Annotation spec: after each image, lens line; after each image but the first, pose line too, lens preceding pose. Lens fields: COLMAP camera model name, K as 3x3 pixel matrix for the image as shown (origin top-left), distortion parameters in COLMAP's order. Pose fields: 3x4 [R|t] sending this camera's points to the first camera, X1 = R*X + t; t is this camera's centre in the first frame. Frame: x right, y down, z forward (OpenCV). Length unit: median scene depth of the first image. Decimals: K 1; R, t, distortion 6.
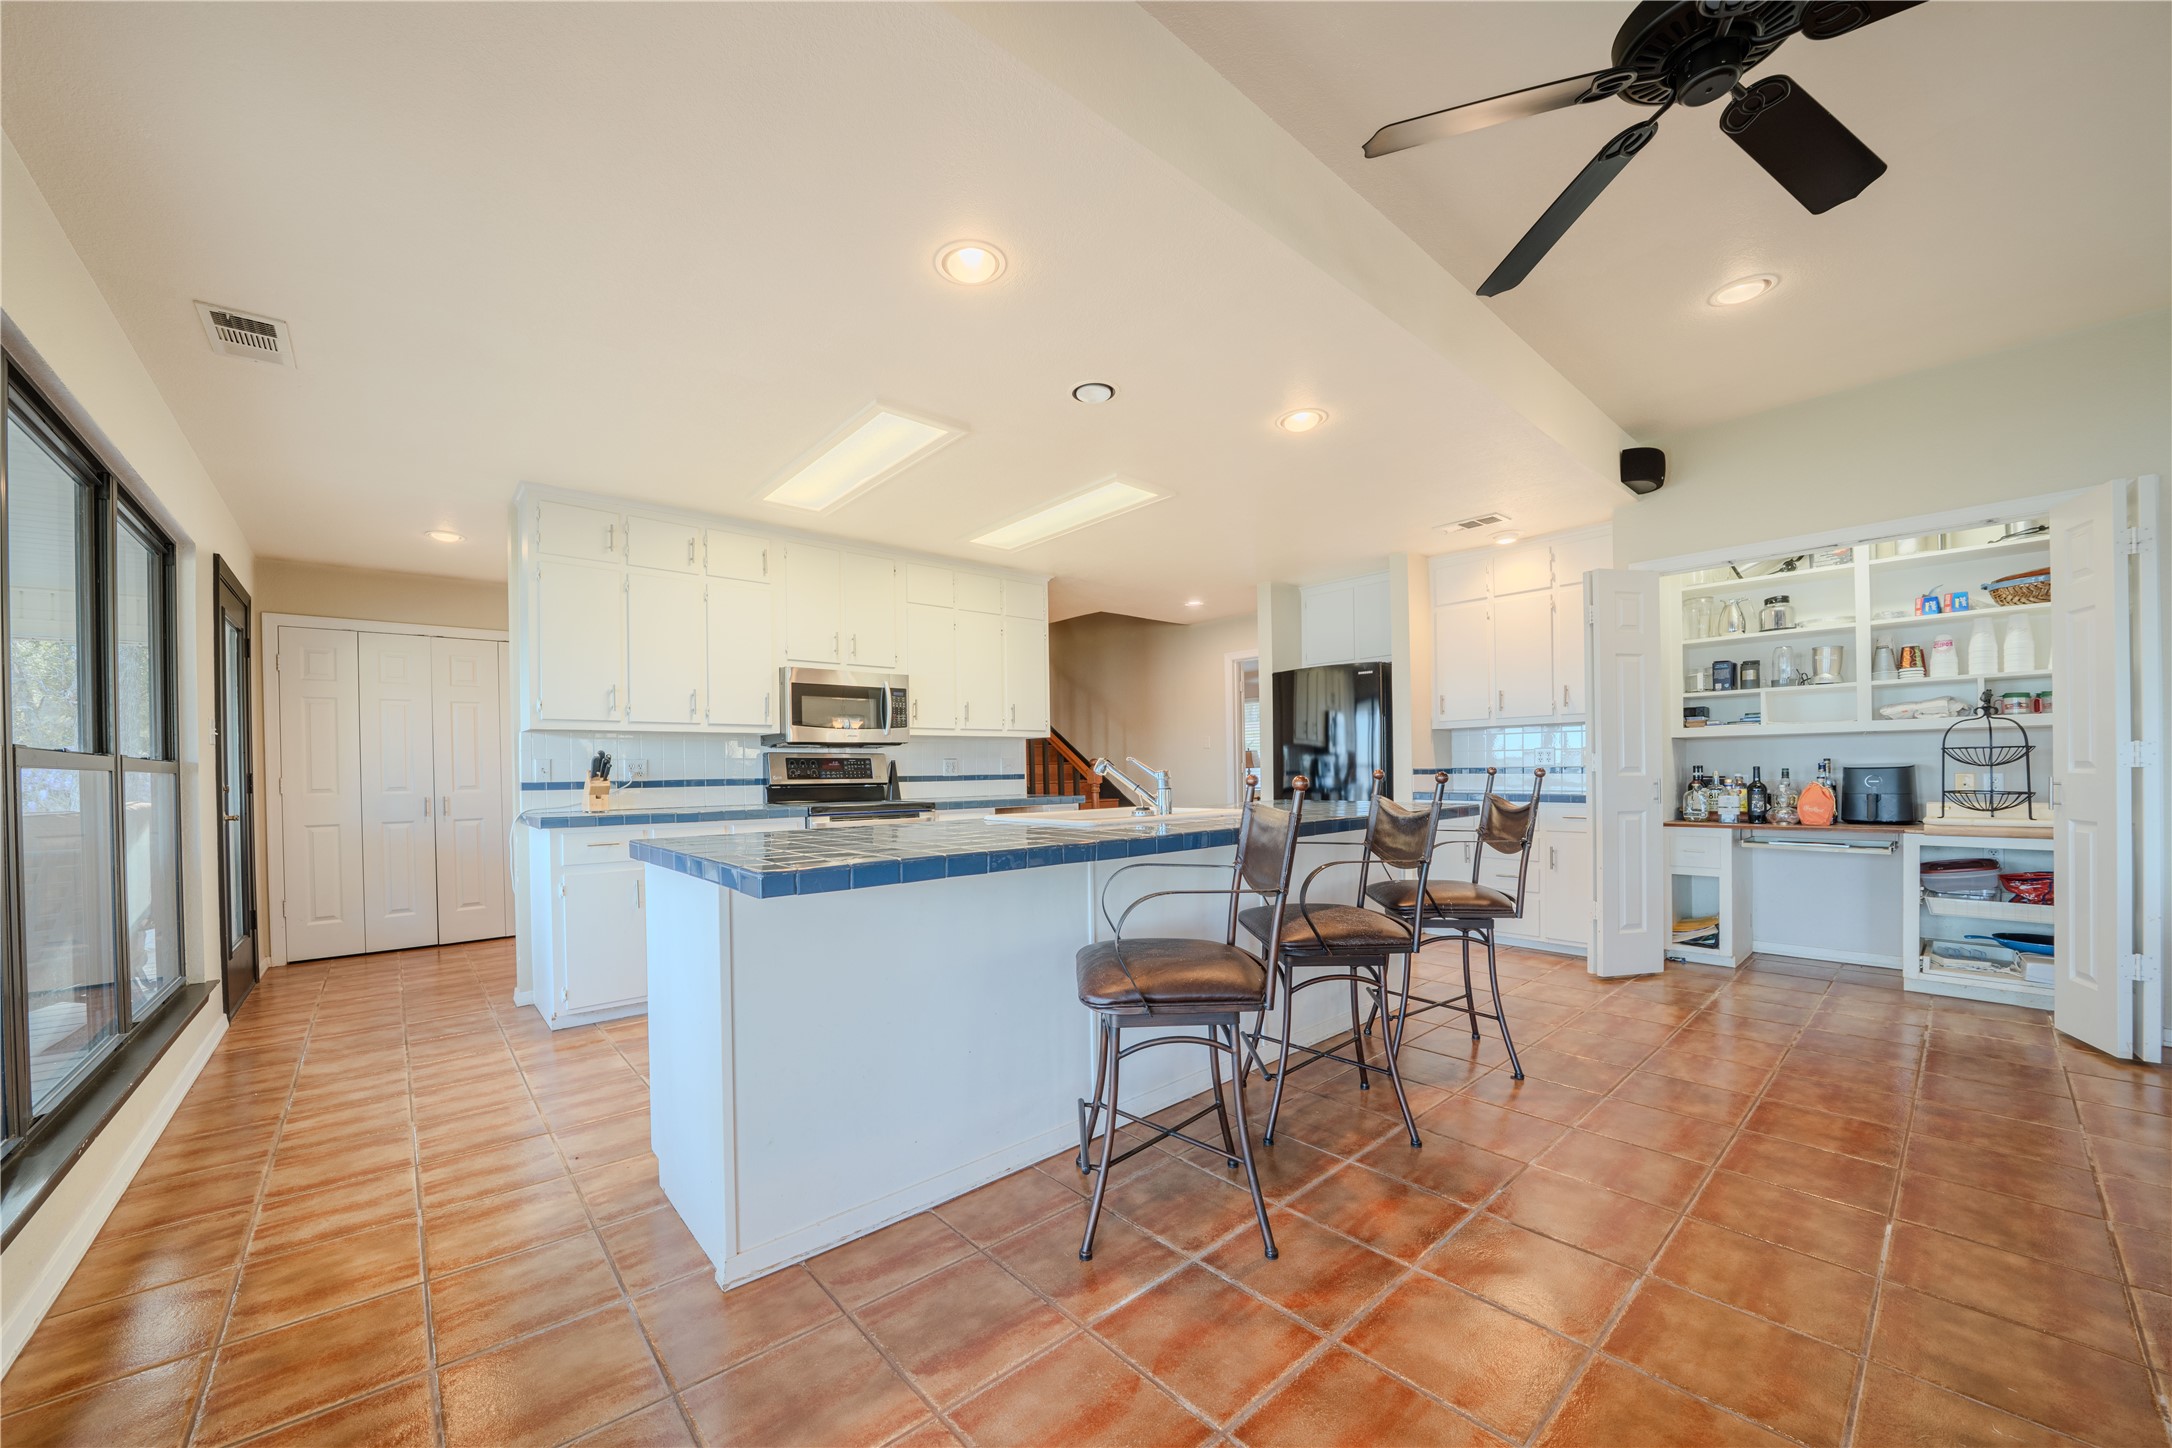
lens RADIAL K [[790.3, 0, 1086.0], [0, 790.3, 724.0], [0, 0, 1]] dist [-0.000598, -0.000098]
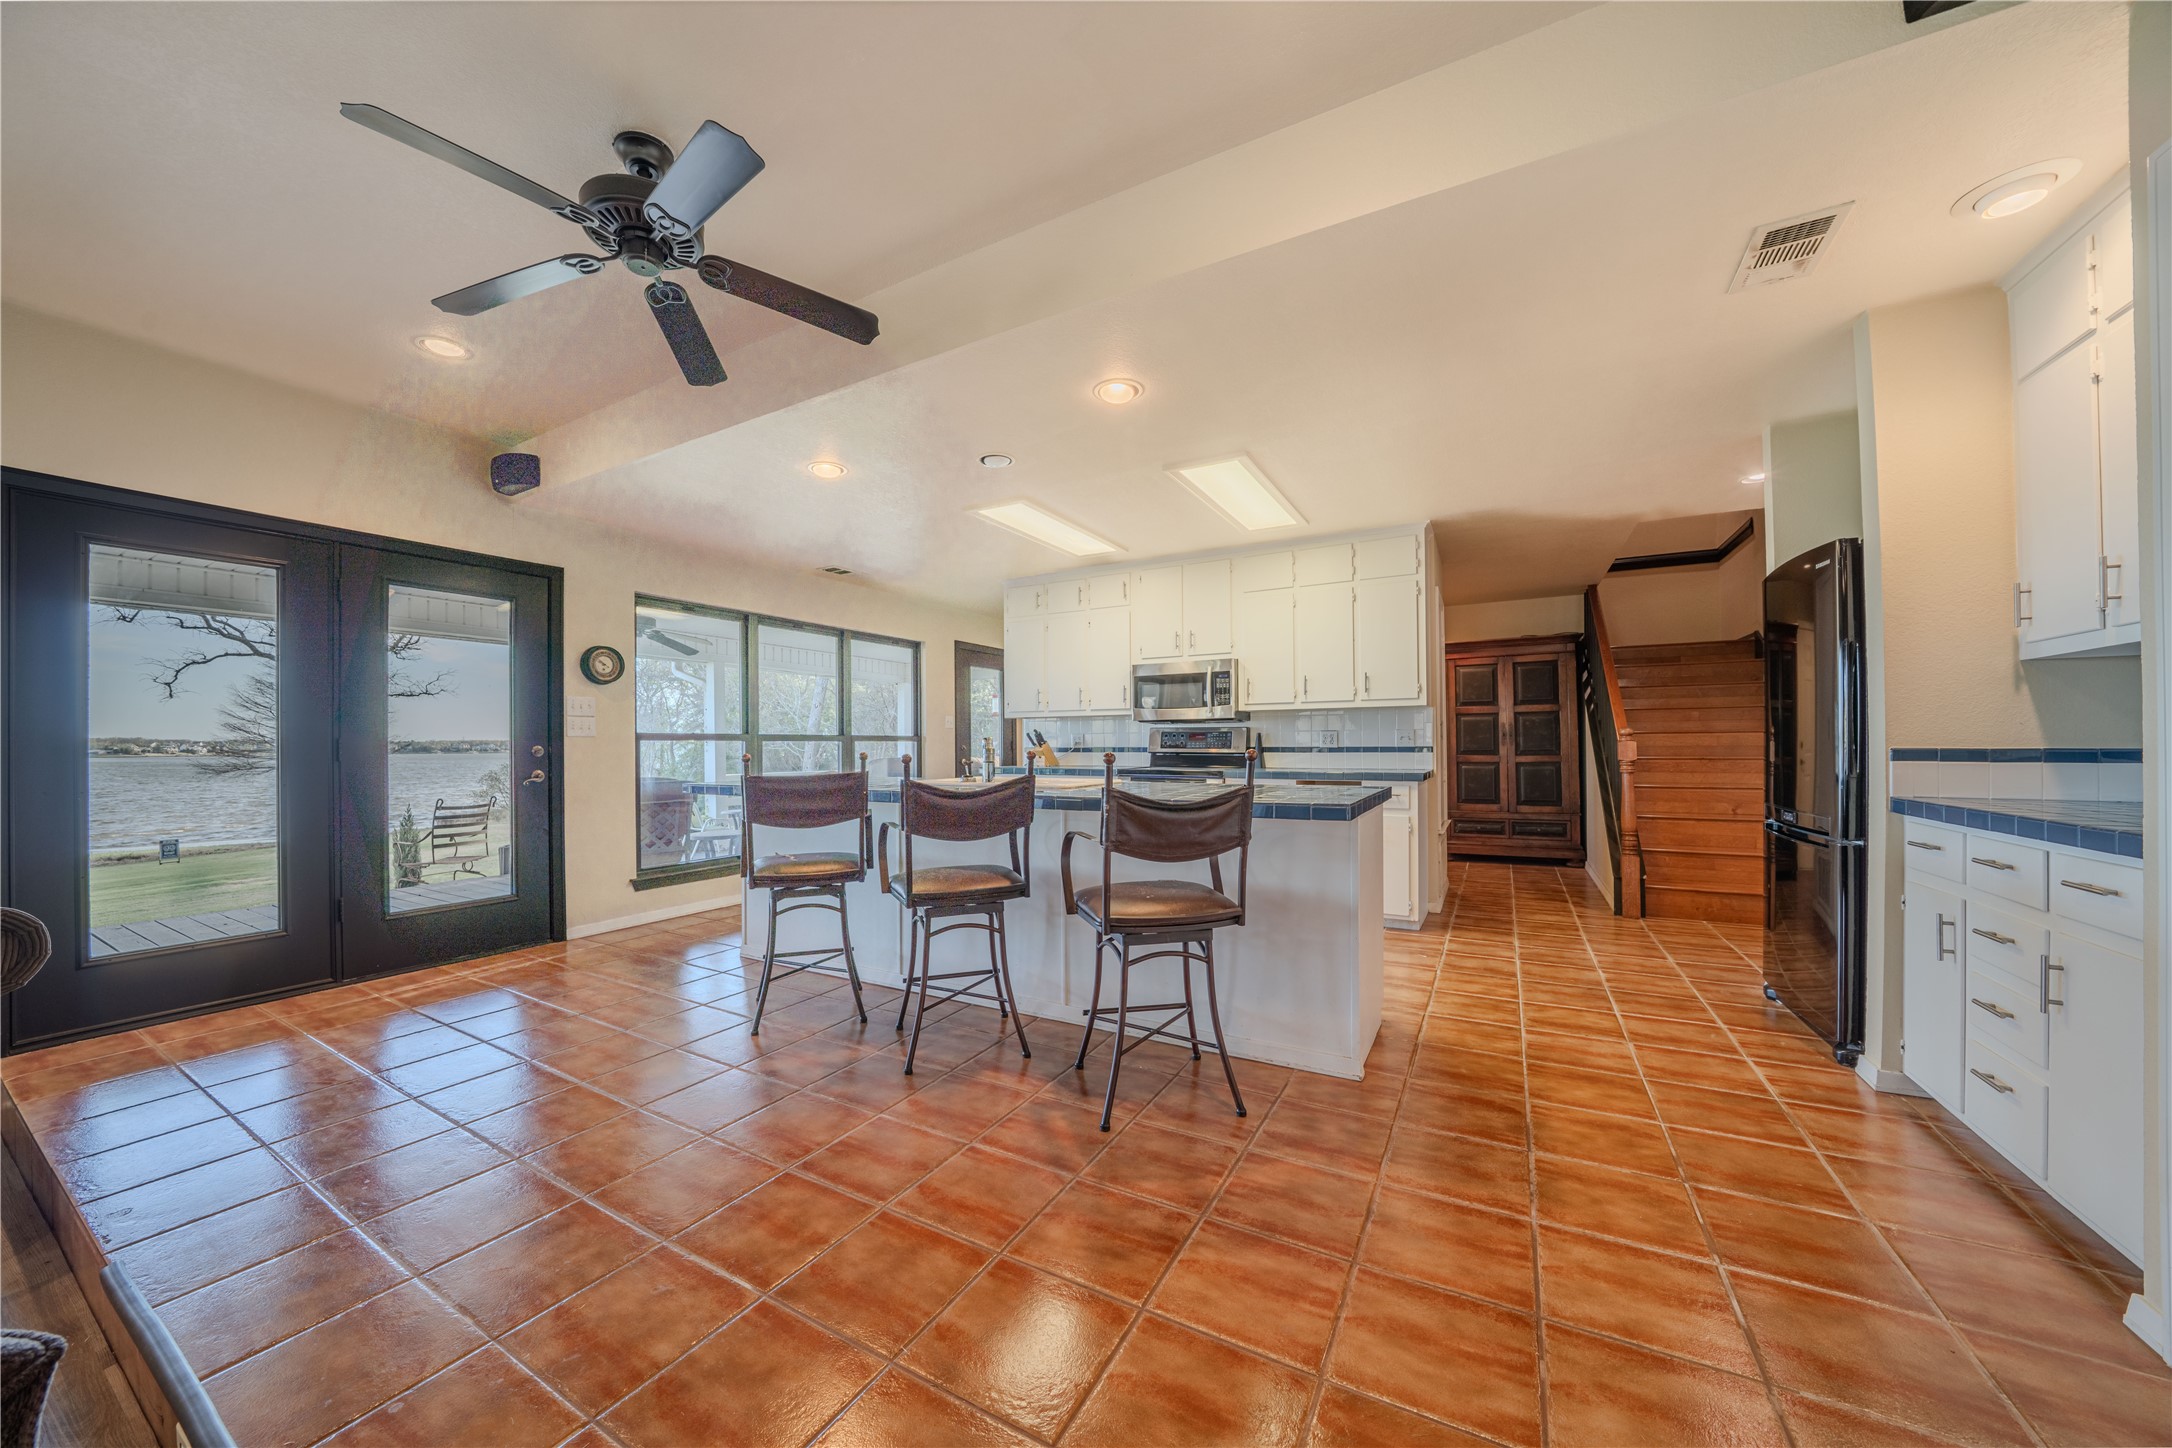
lens RADIAL K [[790.3, 0, 1086.0], [0, 790.3, 724.0], [0, 0, 1]] dist [-0.000598, -0.000098]
pose [[0.318156, -0.013112, -0.947948, 0.860501], [0.058443, 0.998274, 0.005807, 0.015057], [0.946235, -0.057248, 0.318373, 0.484786]]
